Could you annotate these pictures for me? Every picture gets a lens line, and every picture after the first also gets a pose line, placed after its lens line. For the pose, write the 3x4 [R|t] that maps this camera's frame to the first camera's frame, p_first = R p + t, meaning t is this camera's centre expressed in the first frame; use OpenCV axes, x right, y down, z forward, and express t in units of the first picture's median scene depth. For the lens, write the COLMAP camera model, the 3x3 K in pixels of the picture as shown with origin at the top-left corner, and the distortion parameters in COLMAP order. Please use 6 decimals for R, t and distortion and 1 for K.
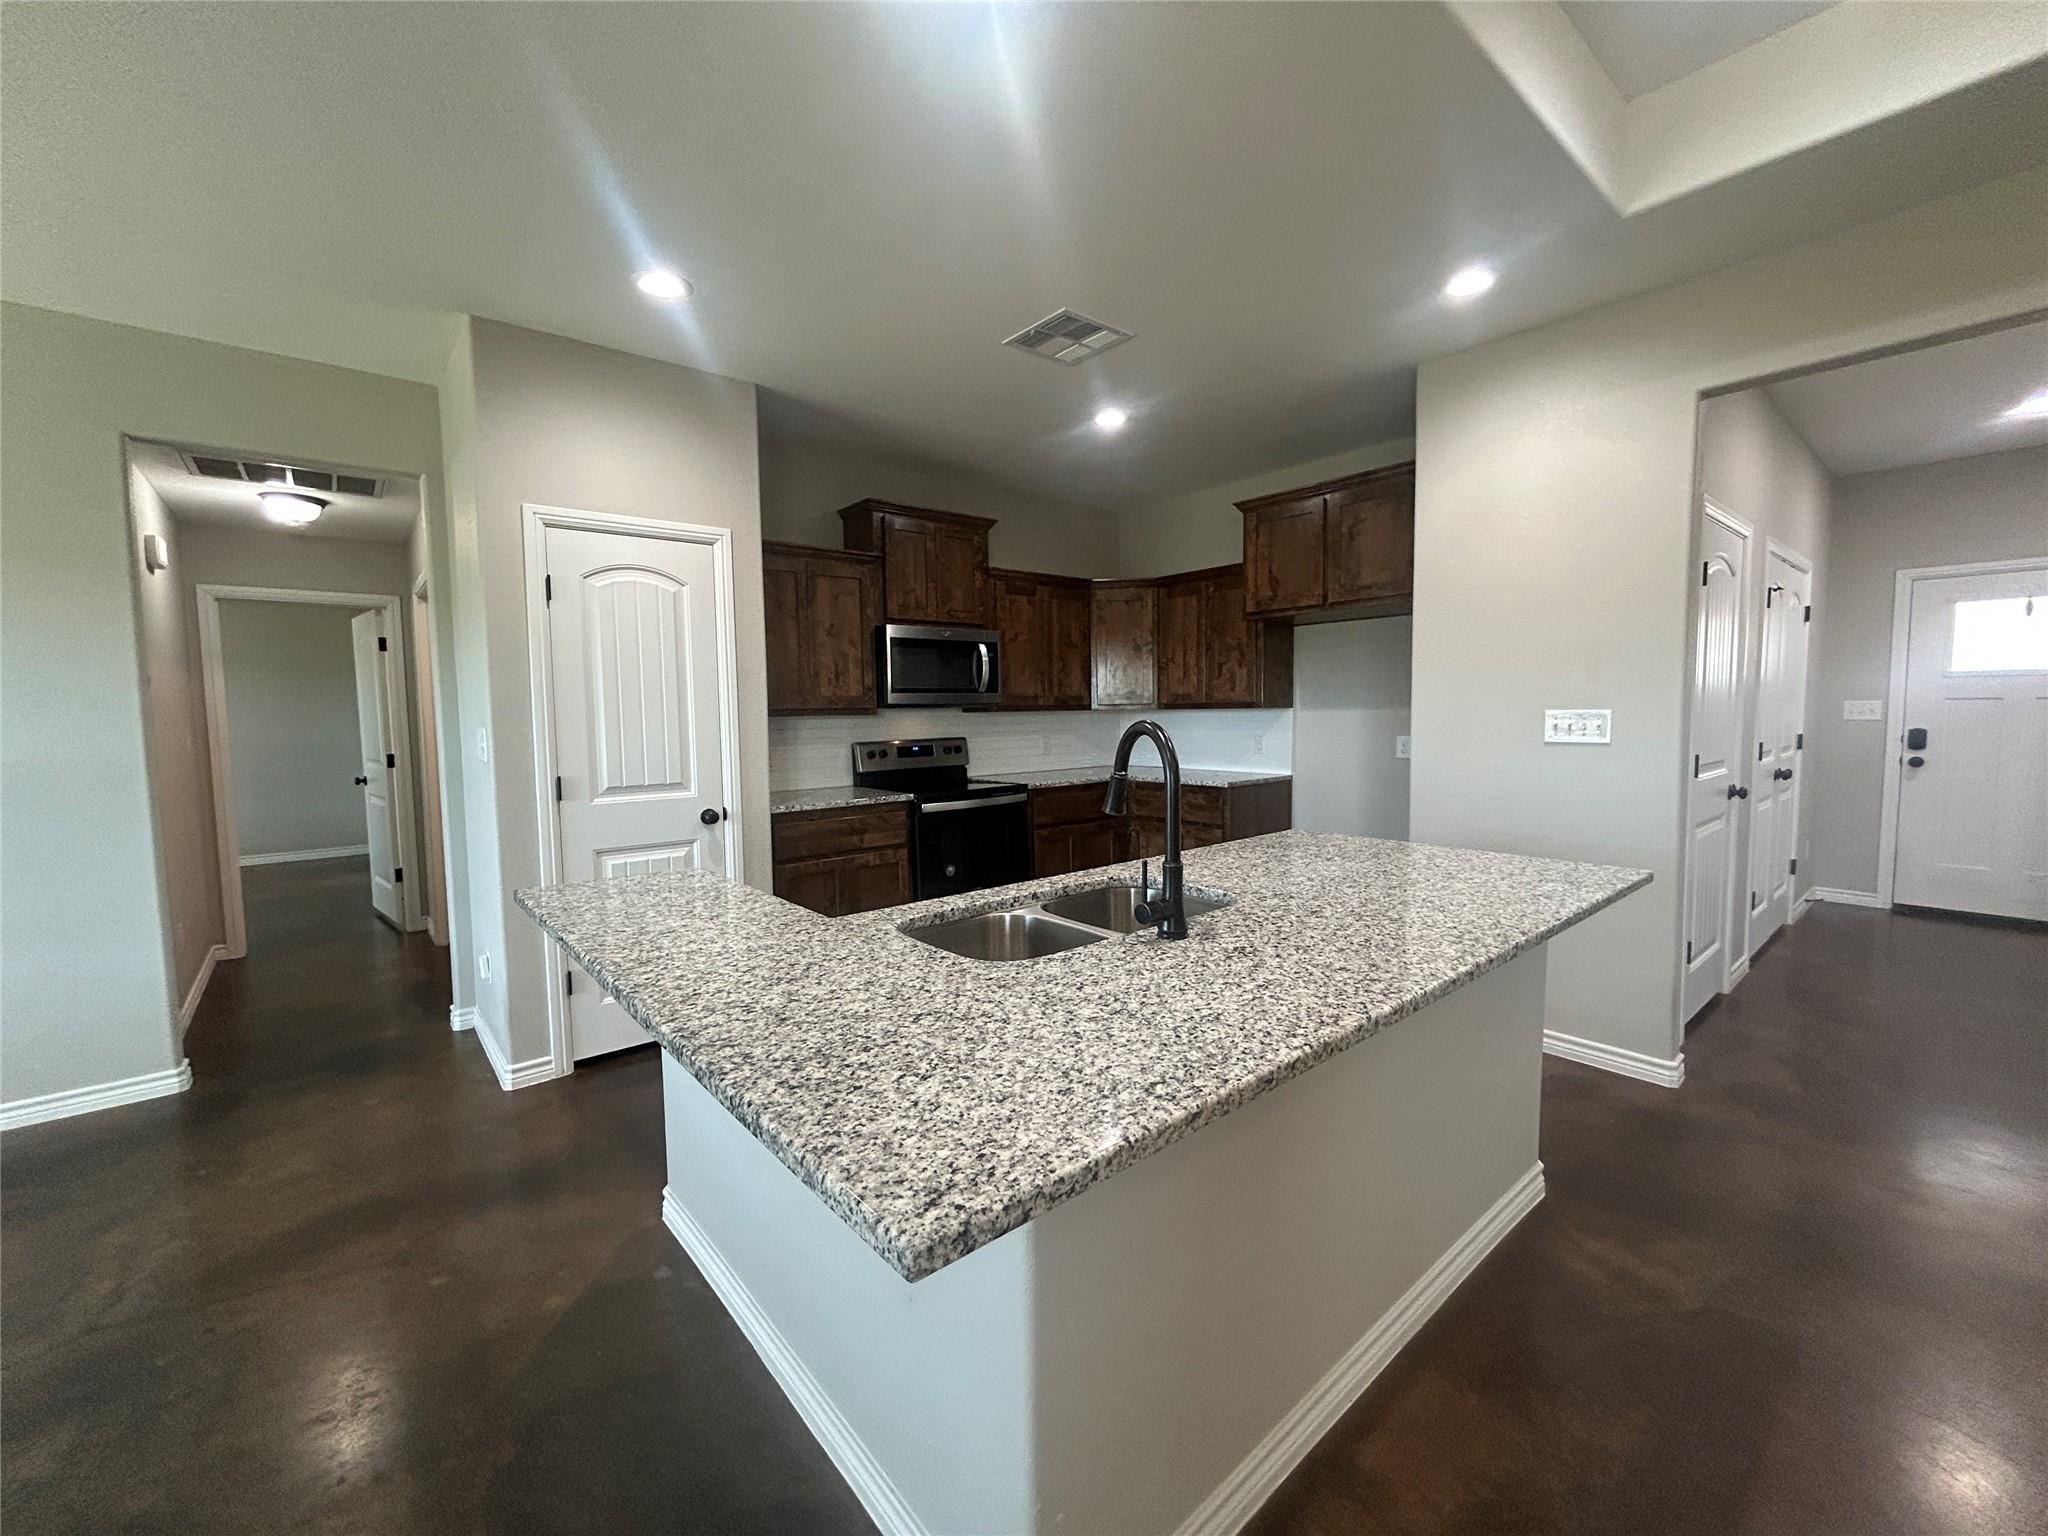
lens RADIAL K [[825.4, 0, 1024.0], [0, 825.4, 768.0], [0, 0, 1]] dist [-0.000518, 0.000258]
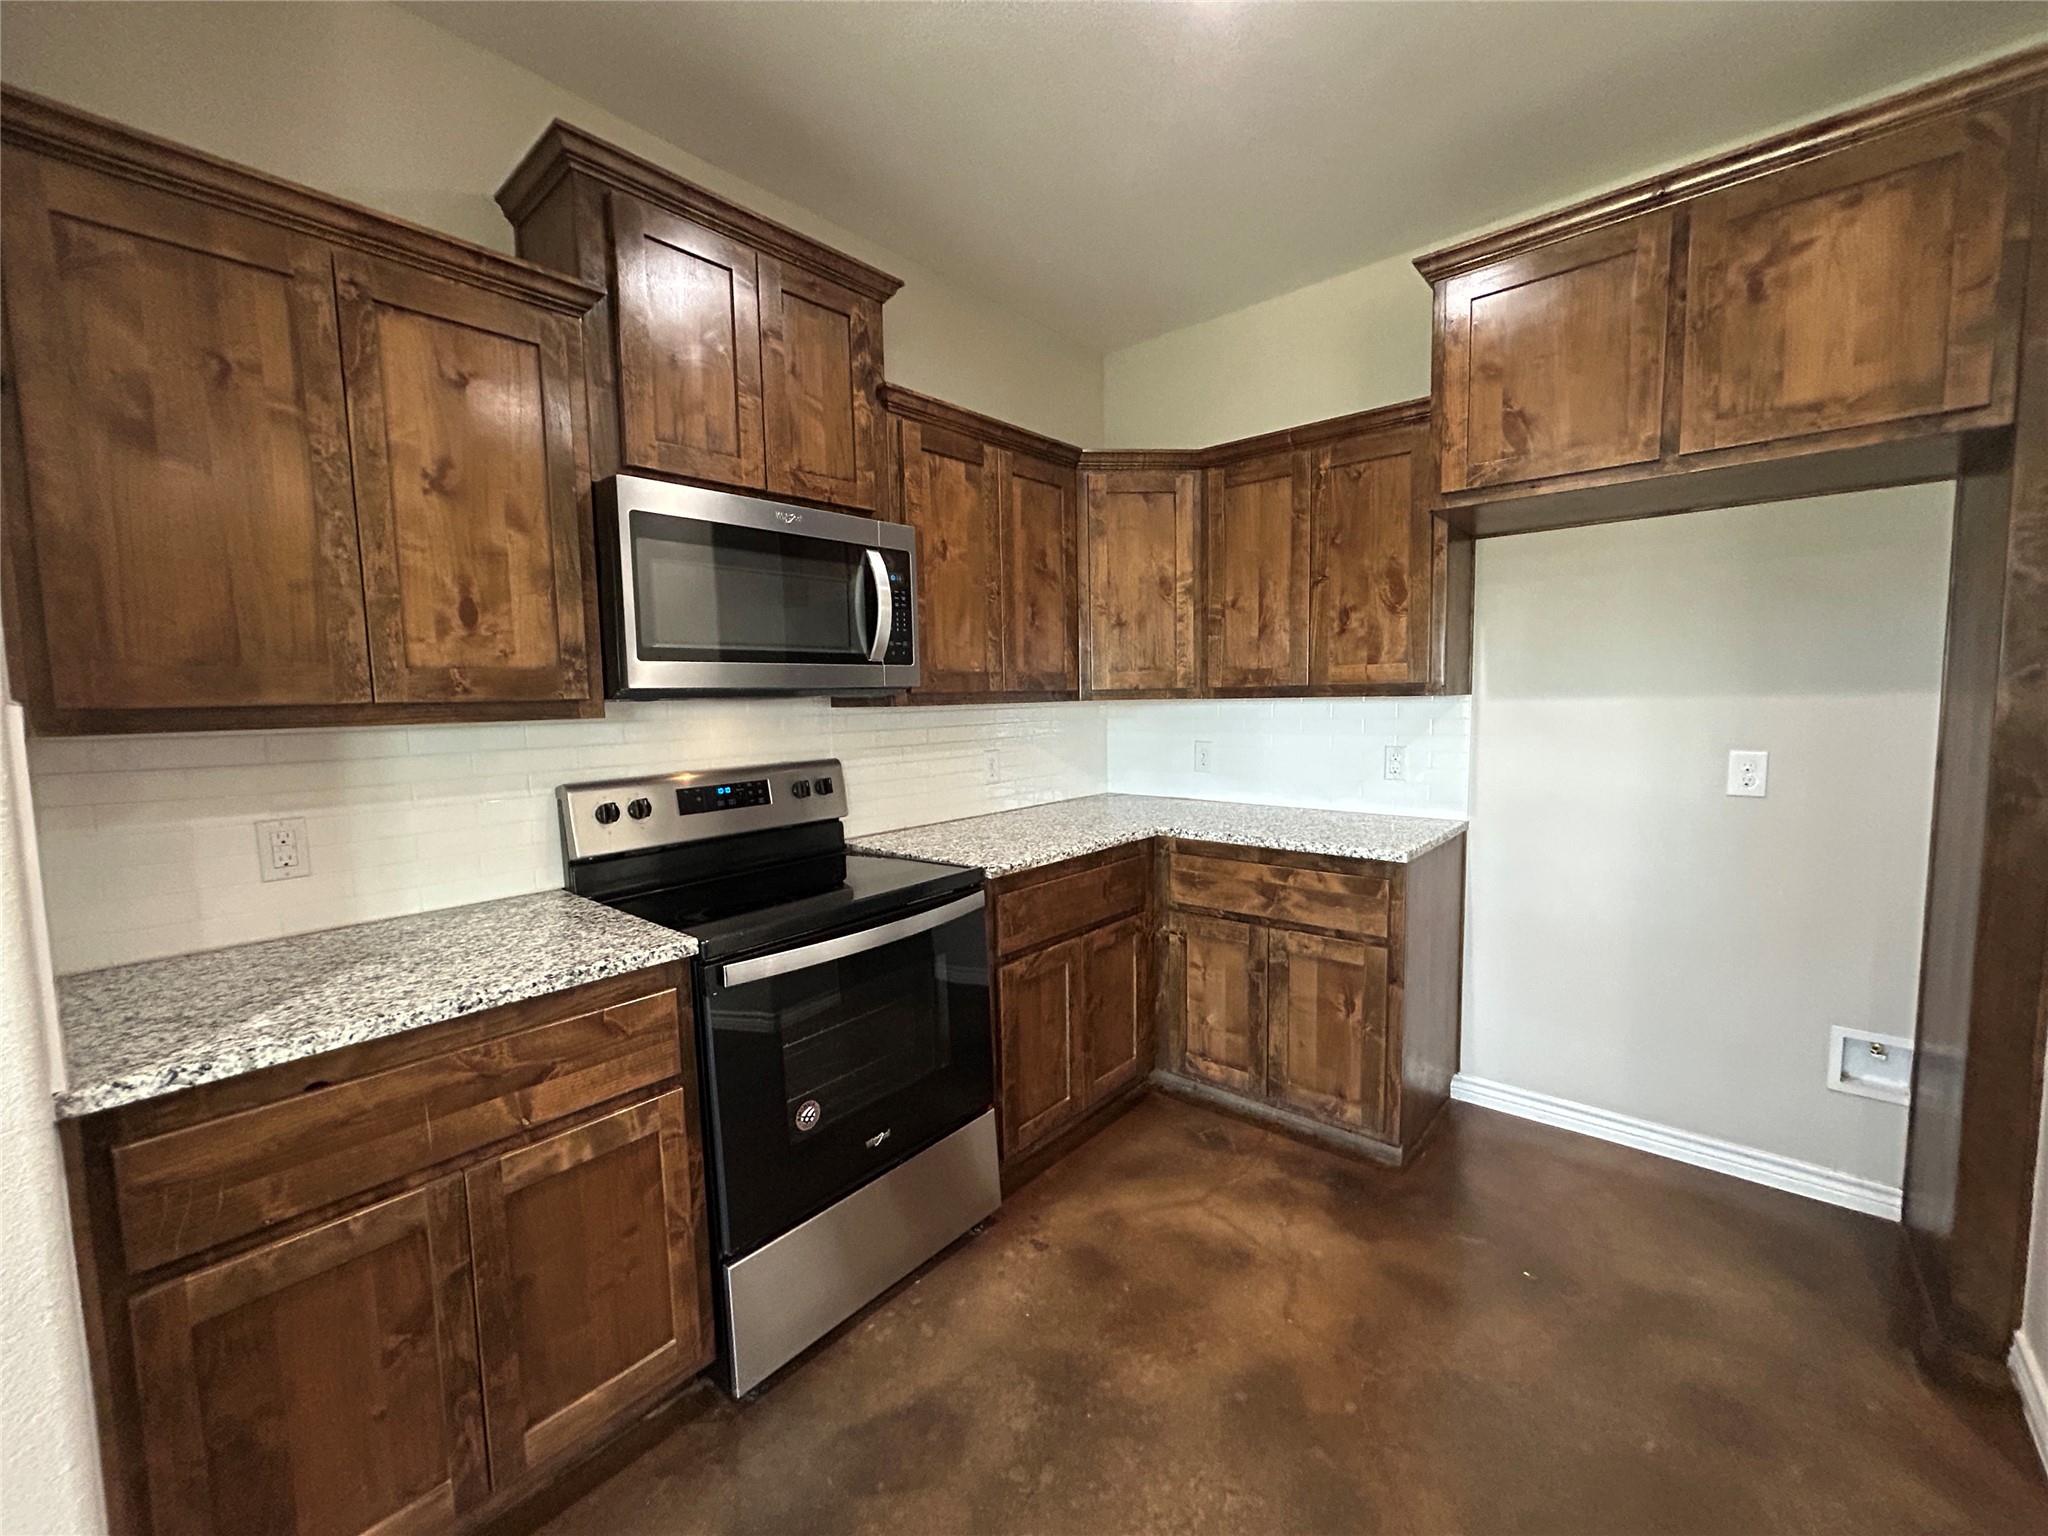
lens RADIAL K [[825.4, 0, 1024.0], [0, 825.4, 768.0], [0, 0, 1]] dist [-0.000518, 0.000258]
pose [[0.988045, -0.017673, 0.153147, -0.043103], [0.015313, 0.999745, 0.016575, -0.042970], [-0.153401, -0.014032, 0.988064, 0.570382]]
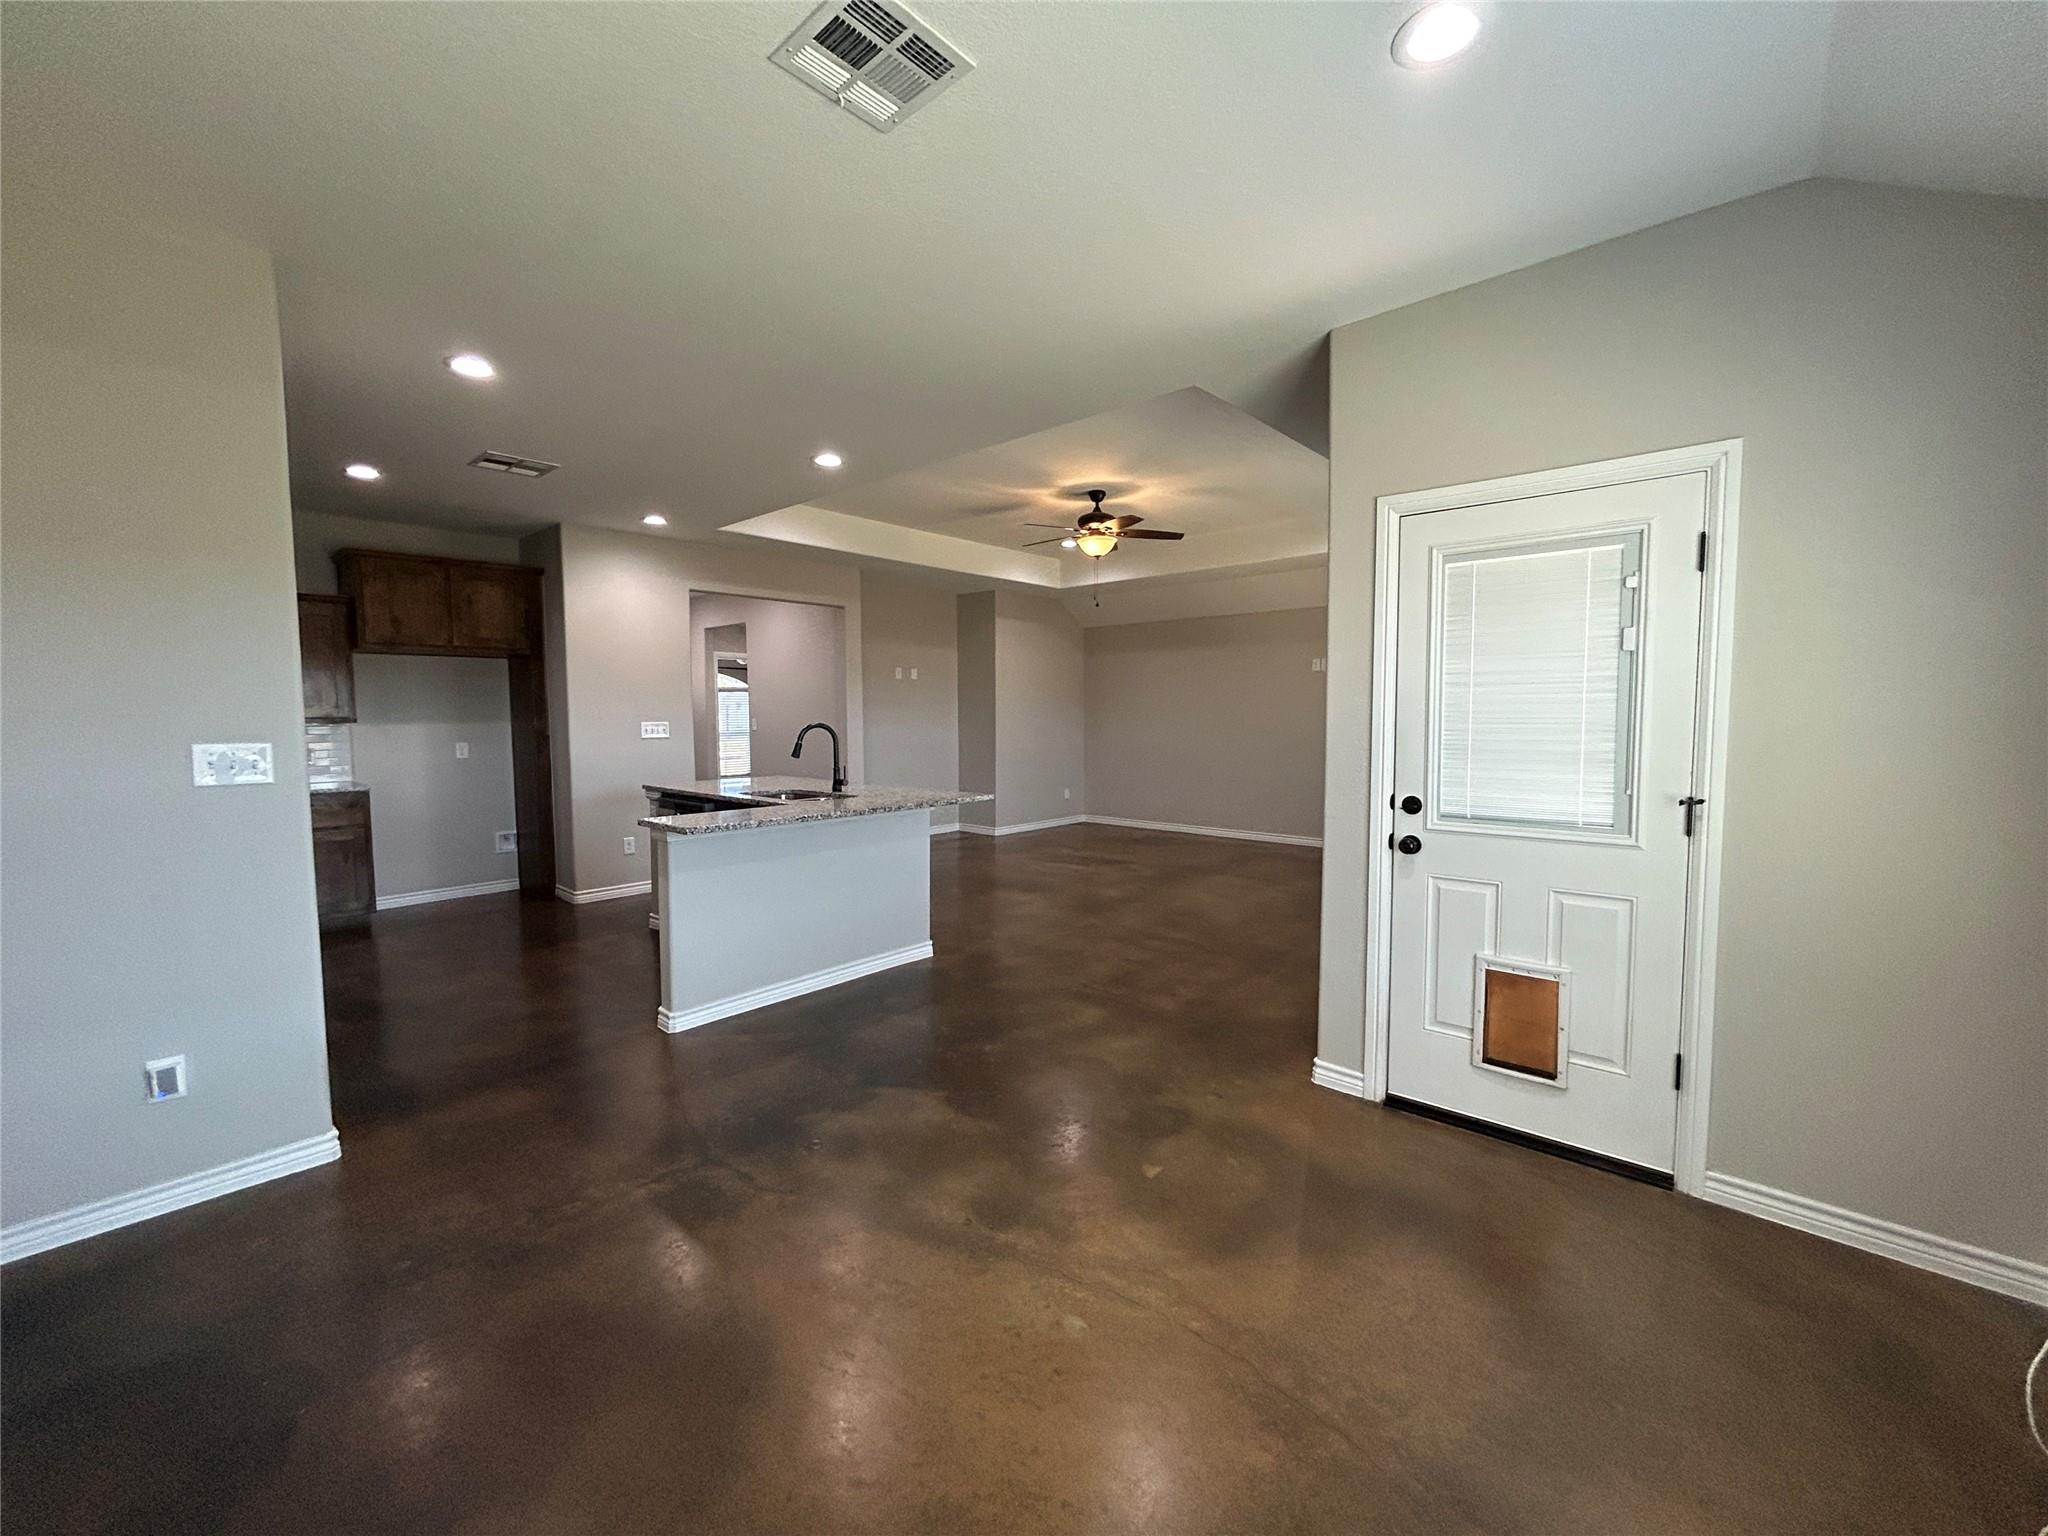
lens RADIAL K [[825.4, 0, 1024.0], [0, 825.4, 768.0], [0, 0, 1]] dist [-0.000518, 0.000258]
pose [[-0.137892, -0.052987, 0.989029, -1.042579], [0.078305, 0.994859, 0.064217, -0.010899], [-0.987347, 0.086301, -0.133034, 0.243666]]
